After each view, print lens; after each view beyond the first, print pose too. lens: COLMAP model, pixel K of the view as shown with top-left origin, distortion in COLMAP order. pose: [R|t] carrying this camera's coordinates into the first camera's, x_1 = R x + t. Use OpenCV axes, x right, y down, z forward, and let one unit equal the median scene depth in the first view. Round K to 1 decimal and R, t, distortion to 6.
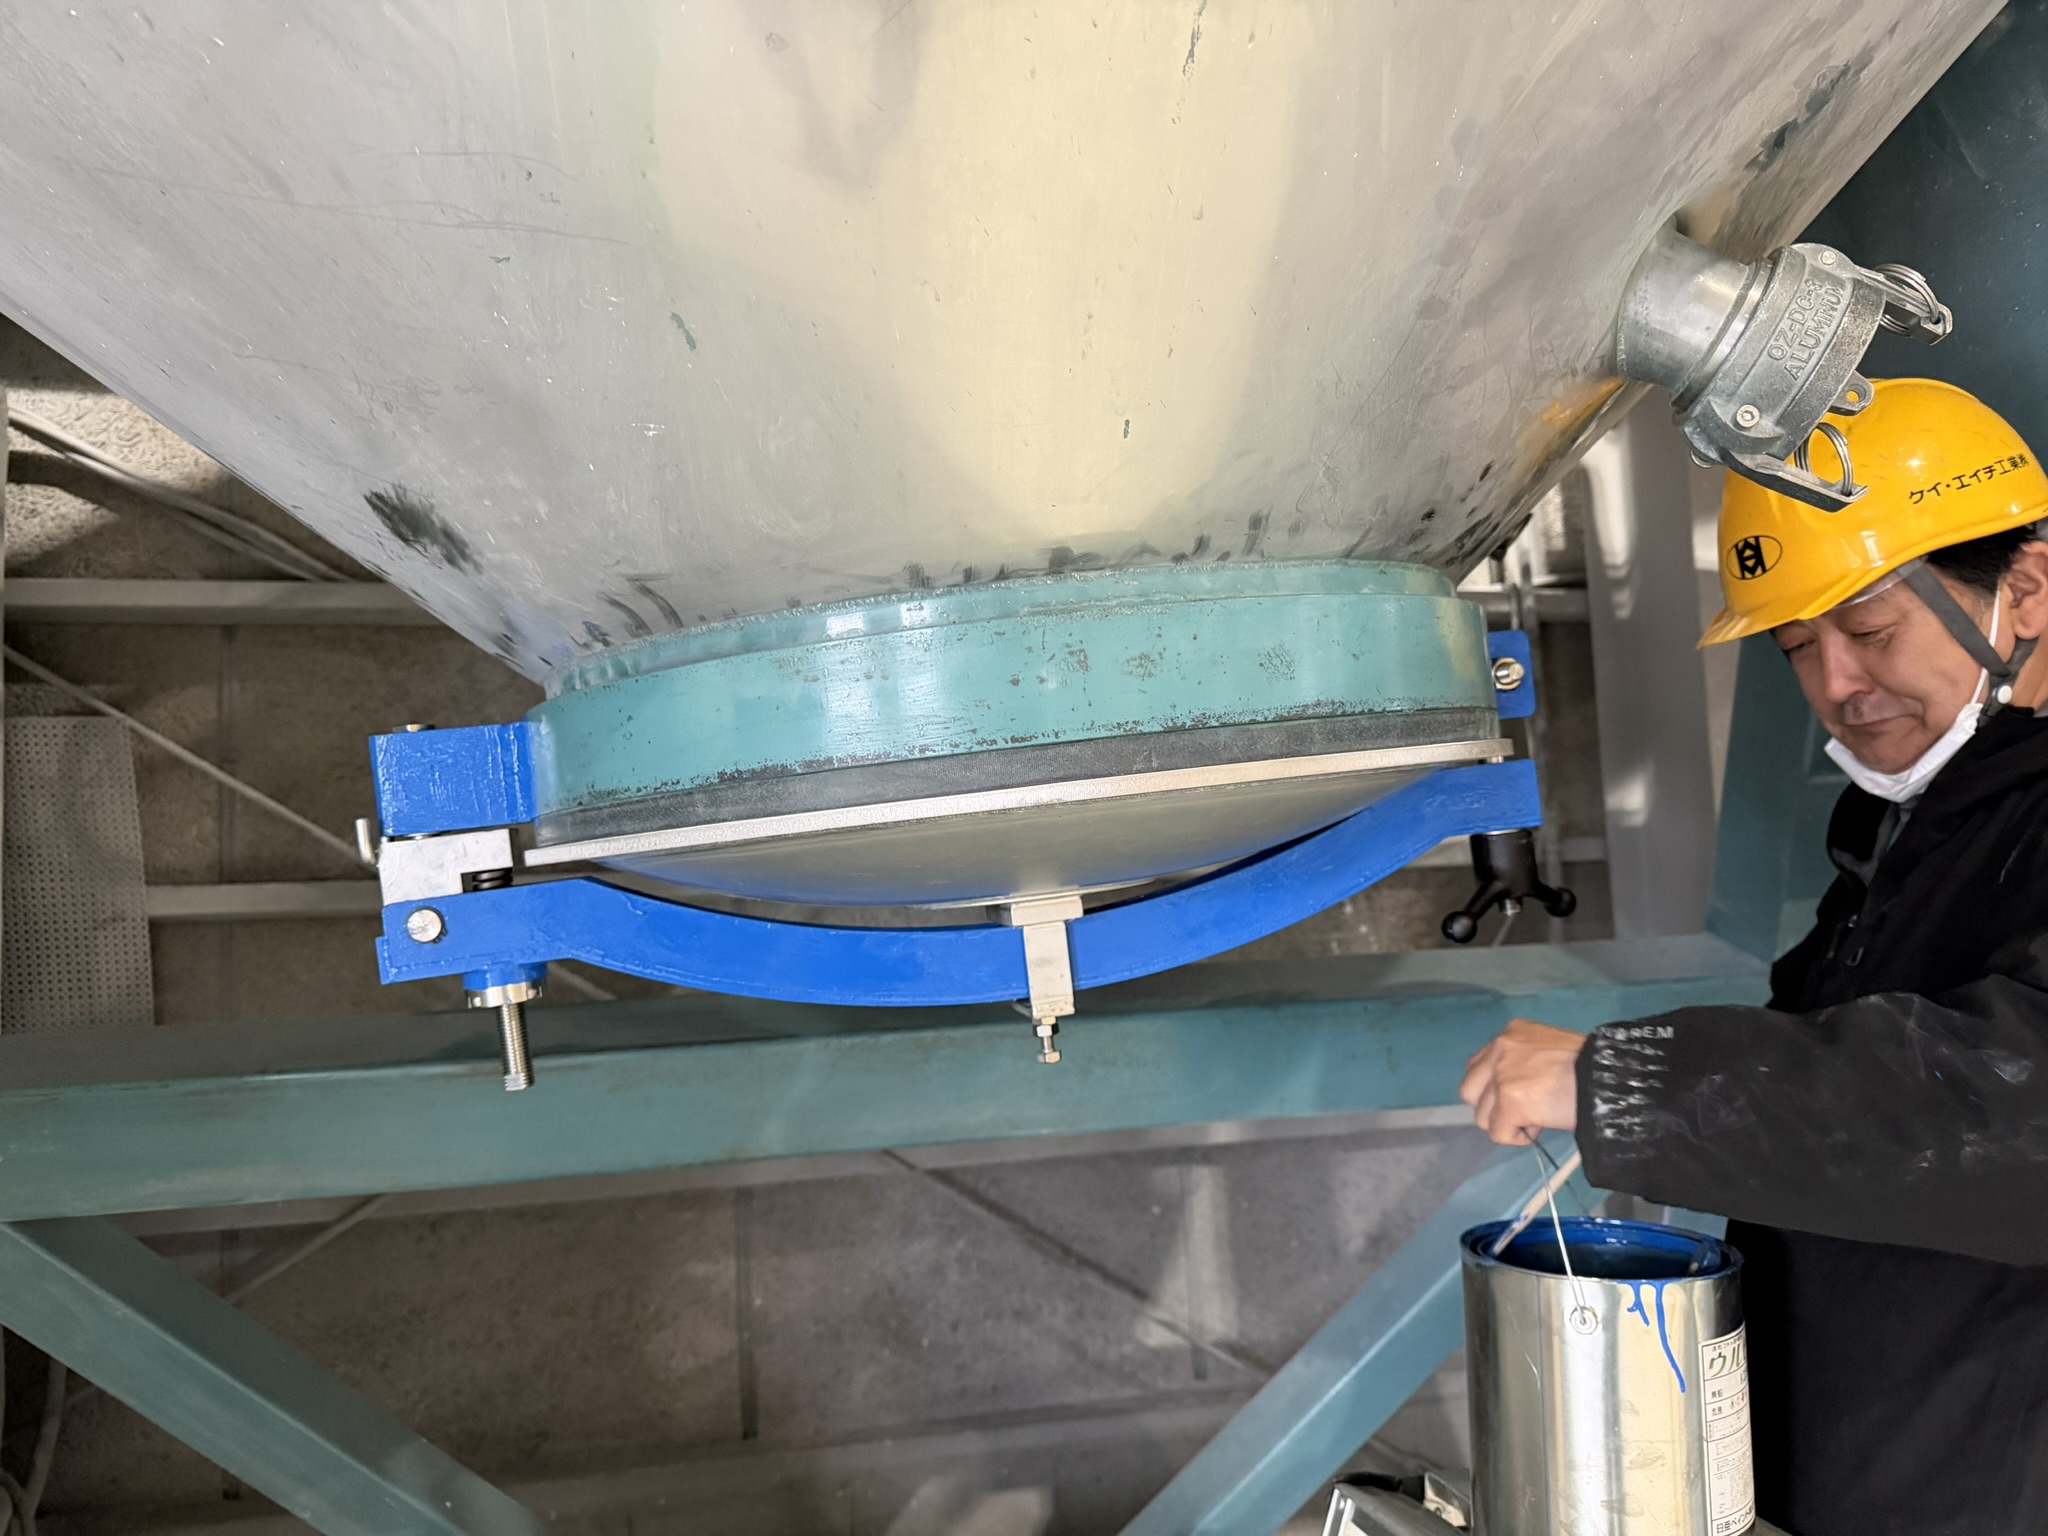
lens RADIAL K [[1457.3, 0, 1022.2], [0, 1457.3, 757.5], [0, 0, 1]] dist [-0.006159, -0.001078]
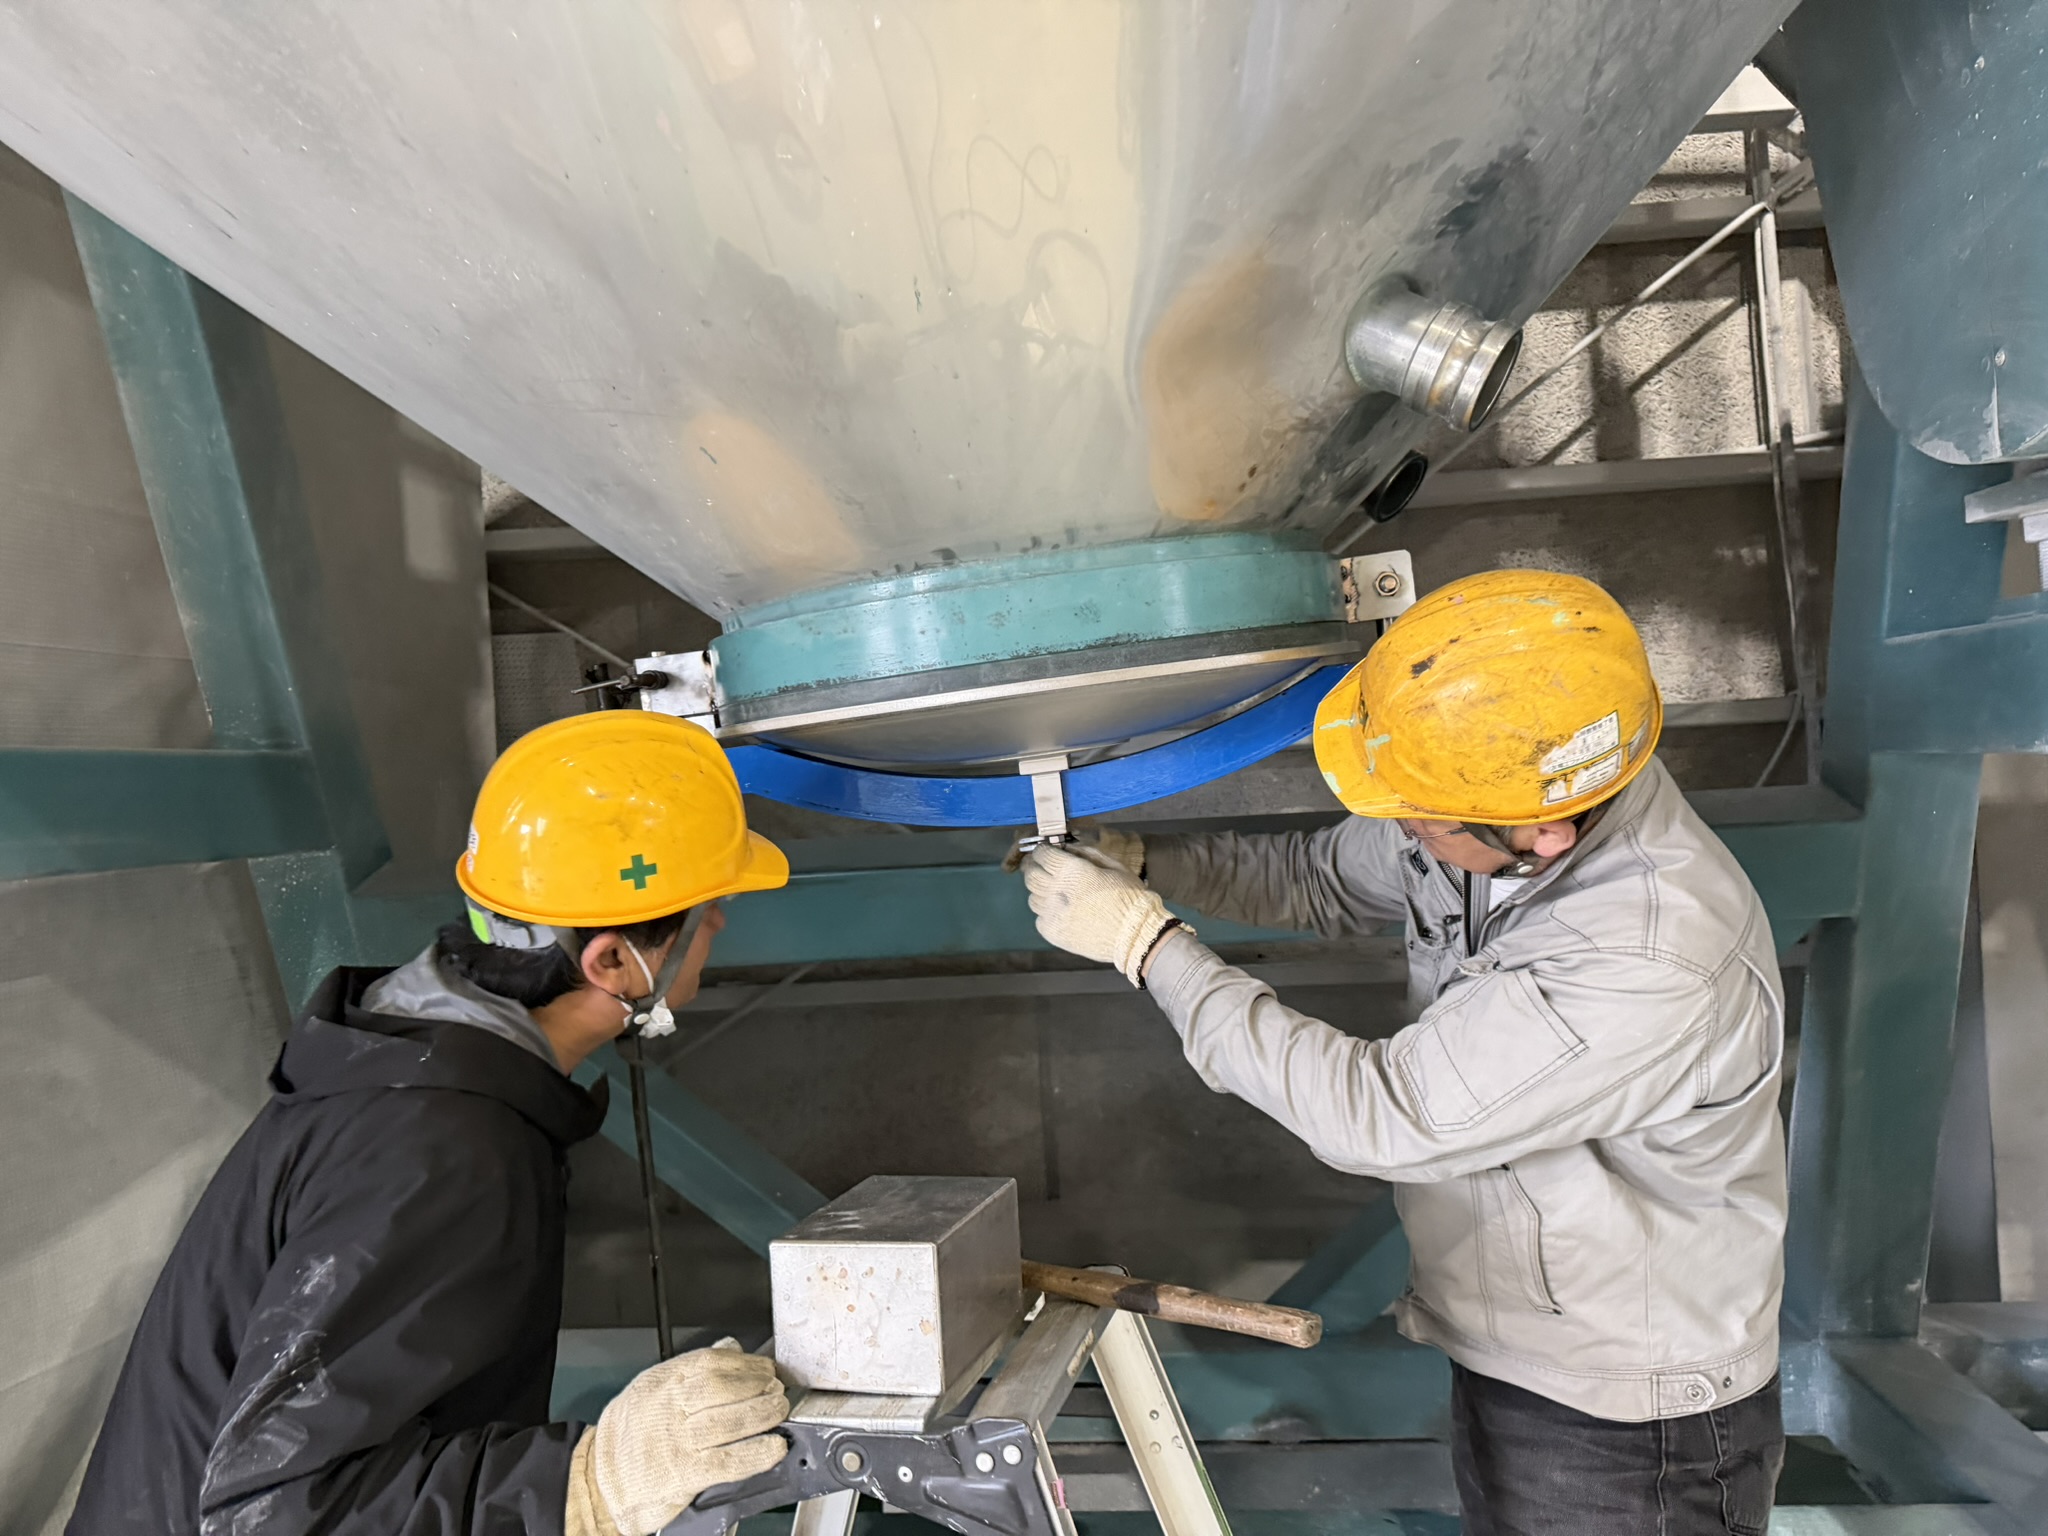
lens RADIAL K [[1448.5, 0, 1028.6], [0, 1448.5, 727.9], [0, 0, 1]] dist [0.067263, -0.002490]
pose [[0.957405, -0.015981, -0.288306, 0.166879], [0.036686, 0.997108, 0.066555, -0.013137], [0.286409, -0.074297, 0.955222, -0.165689]]
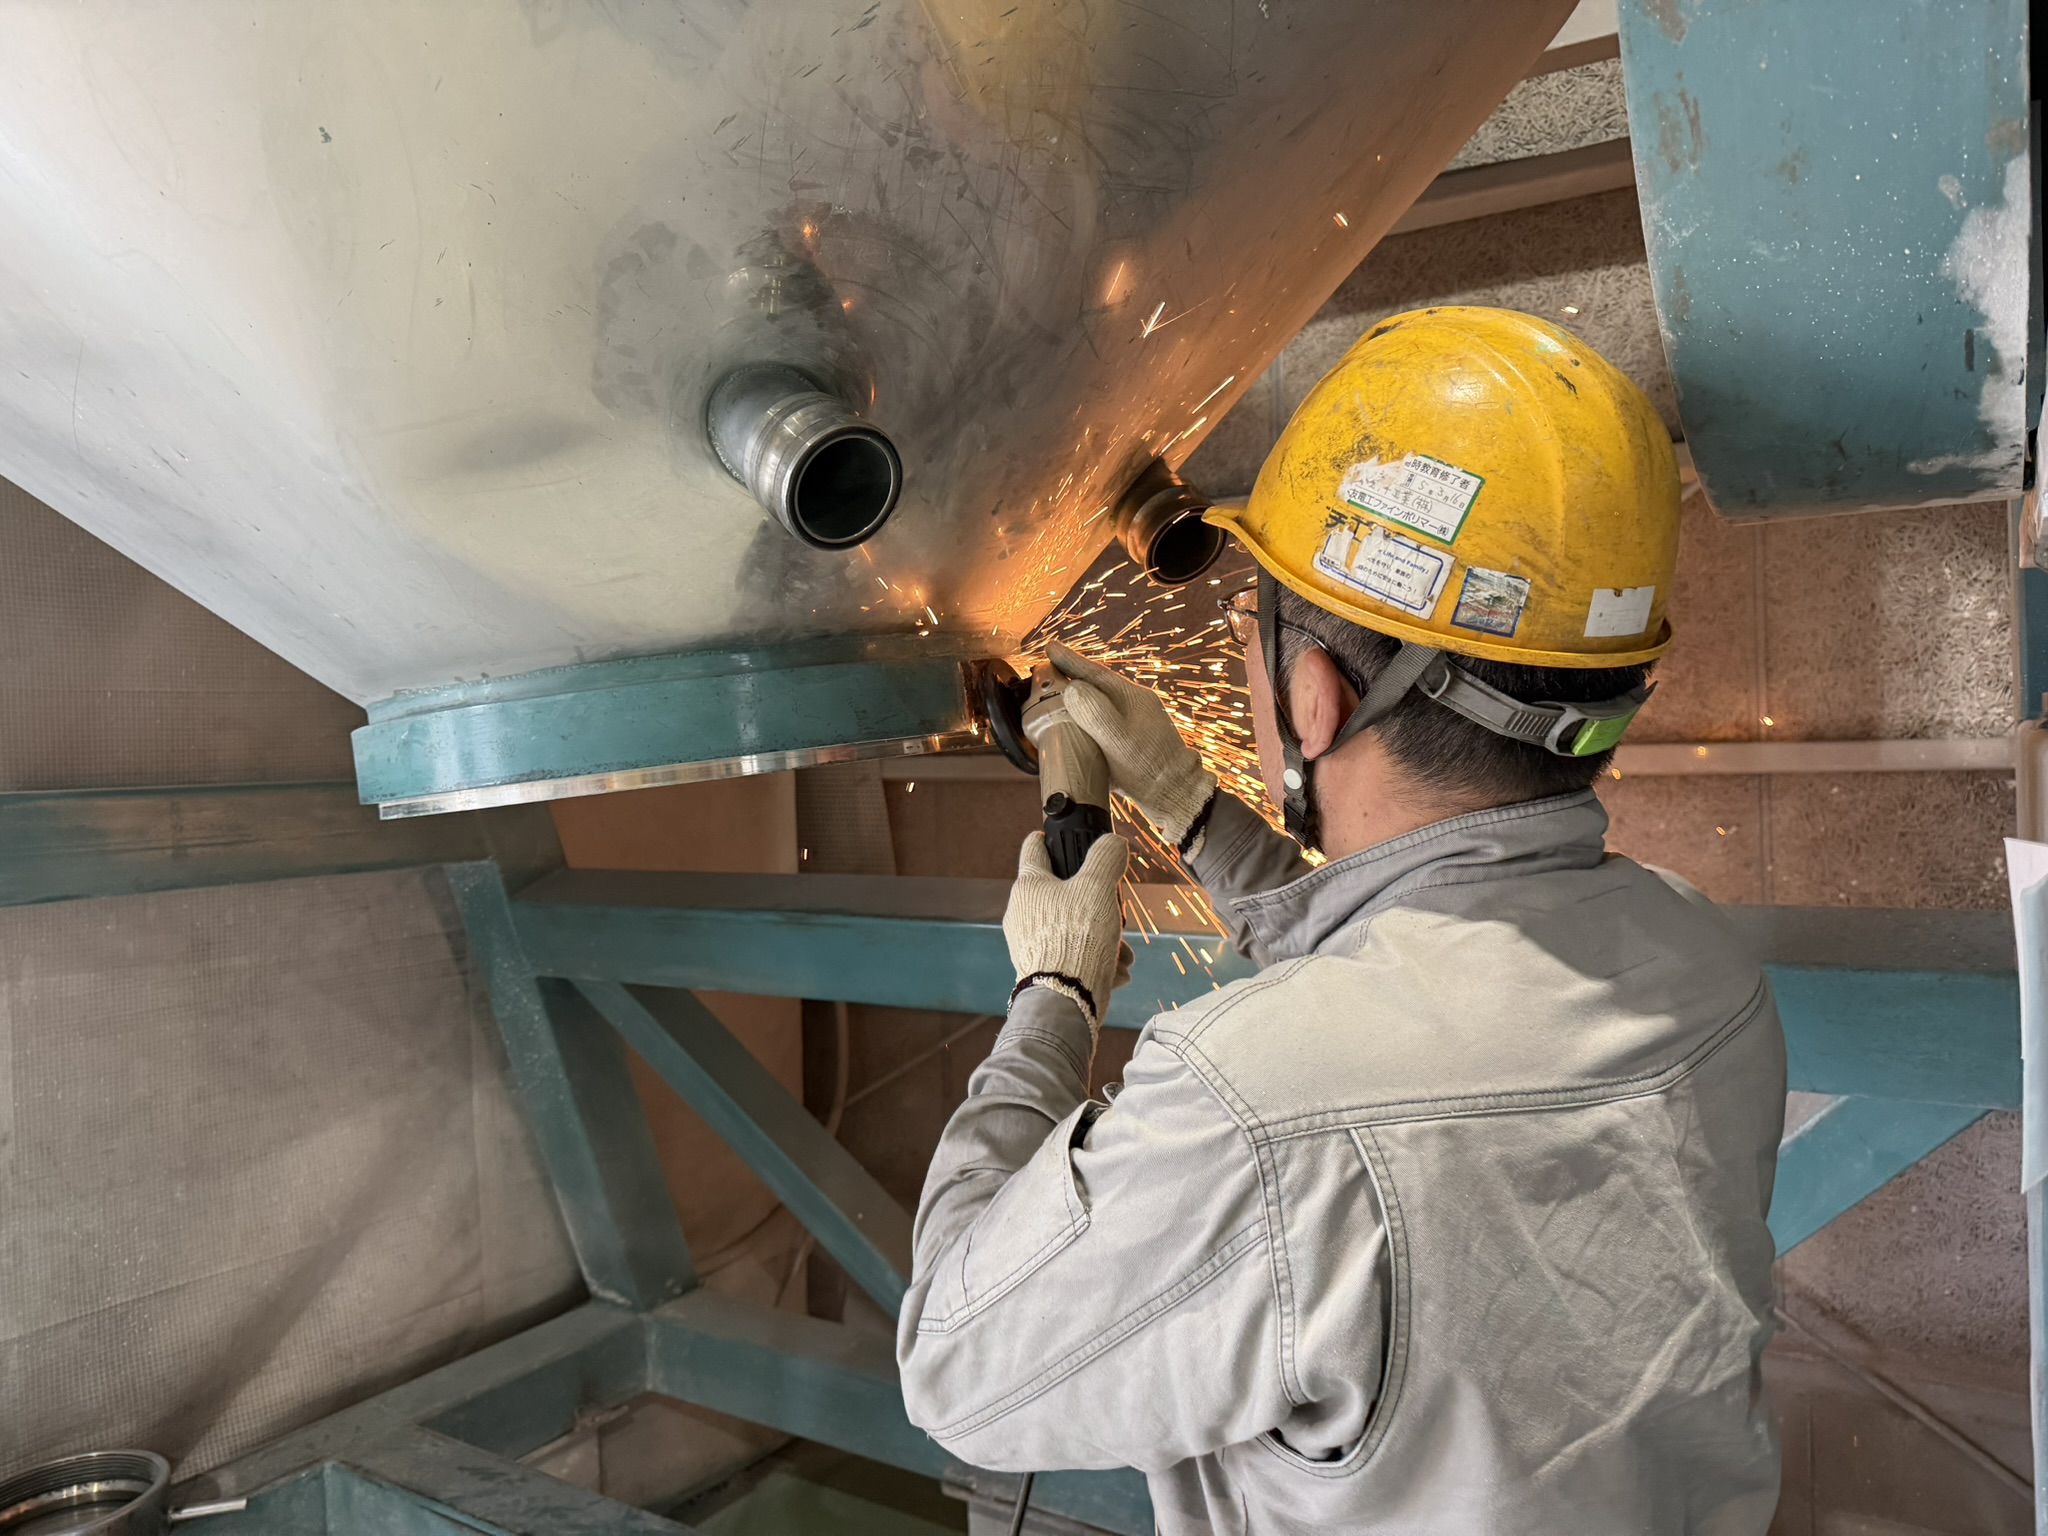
lens RADIAL K [[1467.5, 0, 1030.2], [0, 1467.5, 735.8], [0, 0, 1]] dist [0.003711, 0.000349]
pose [[0.725421, 0.024899, -0.687854, 0.471493], [0.057498, 0.993660, 0.096608, -0.057731], [0.685899, -0.109632, 0.719391, 0.086642]]
